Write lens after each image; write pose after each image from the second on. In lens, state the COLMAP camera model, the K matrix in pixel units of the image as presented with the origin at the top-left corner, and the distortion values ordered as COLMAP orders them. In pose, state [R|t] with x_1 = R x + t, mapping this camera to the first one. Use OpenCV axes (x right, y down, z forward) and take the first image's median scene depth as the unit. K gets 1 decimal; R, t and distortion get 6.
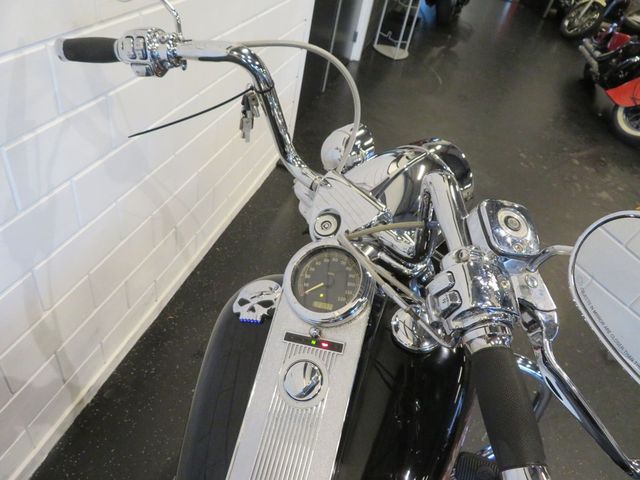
lens RADIAL K [[460.9, 0, 320.0], [0, 460.9, 240.0], [0, 0, 1]] dist [-0.001855, 0.000163]
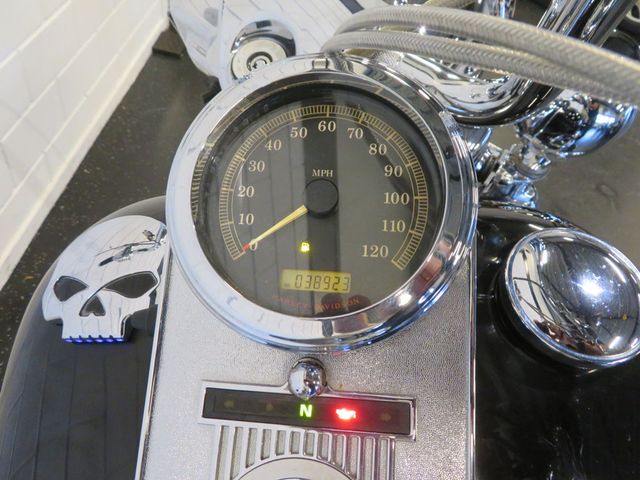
lens RADIAL K [[460.9, 0, 320.0], [0, 460.9, 240.0], [0, 0, 1]] dist [-0.001855, 0.000163]
pose [[0.972639, -0.148422, 0.178730, -0.036443], [0.110728, 0.972479, 0.204997, 0.049577], [-0.204238, -0.179598, 0.962305, 0.648609]]
